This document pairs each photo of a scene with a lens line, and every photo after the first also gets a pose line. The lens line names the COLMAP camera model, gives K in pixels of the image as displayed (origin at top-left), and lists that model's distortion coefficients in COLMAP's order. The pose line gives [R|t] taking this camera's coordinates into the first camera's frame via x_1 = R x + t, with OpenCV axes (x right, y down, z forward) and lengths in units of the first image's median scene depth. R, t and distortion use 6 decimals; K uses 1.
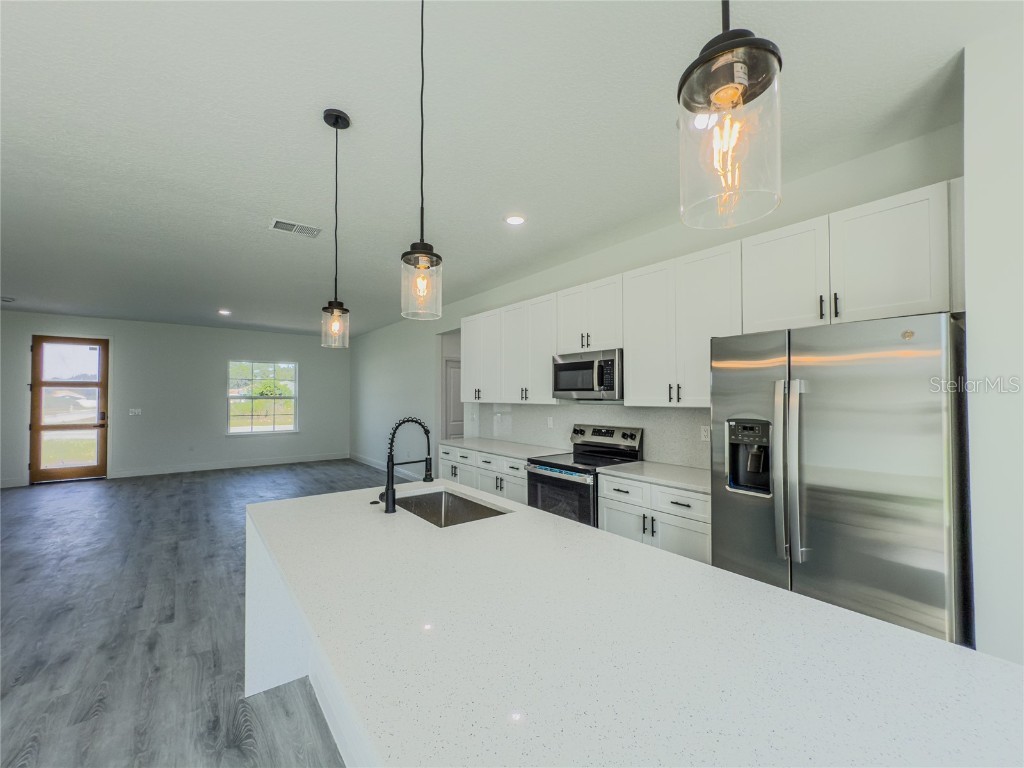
lens RADIAL K [[414.3, 0, 503.6], [0, 414.3, 386.1], [0, 0, 1]] dist [0.000450, -0.000934]
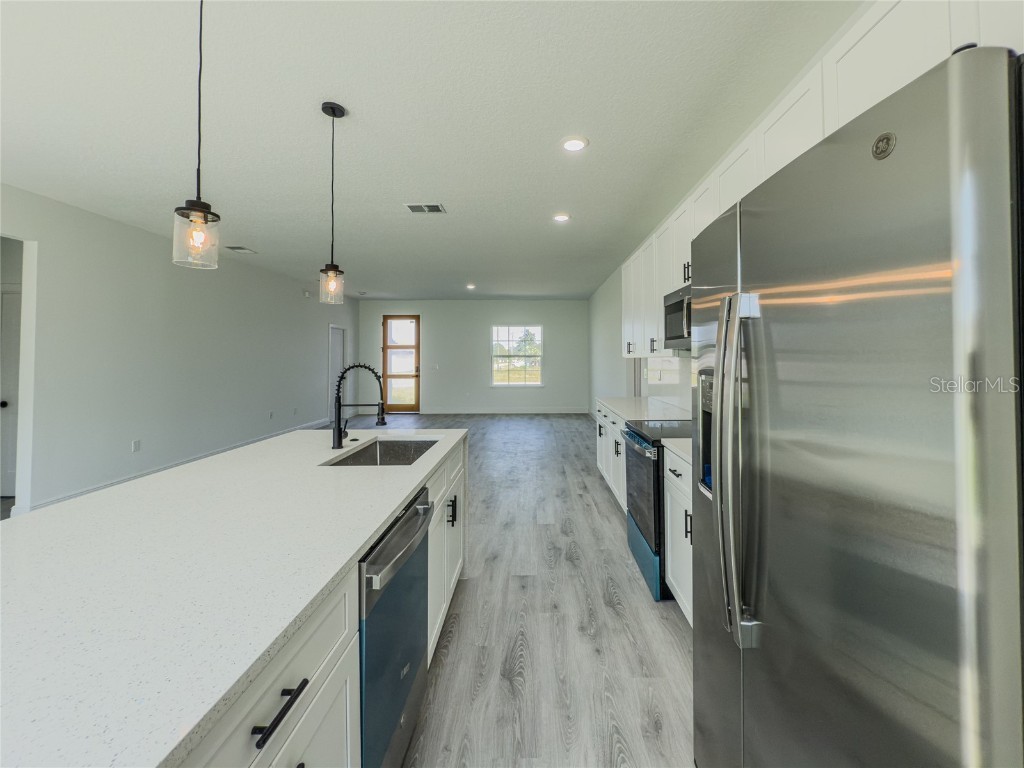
lens RADIAL K [[414.3, 0, 542.8], [0, 414.3, 347.9], [0, 0, 1]] dist [0.000450, -0.000934]
pose [[0.799359, -0.016658, -0.600622, 0.246794], [0.016365, 0.999848, -0.005951, 0.015639], [0.600630, -0.005072, 0.799511, 0.131486]]
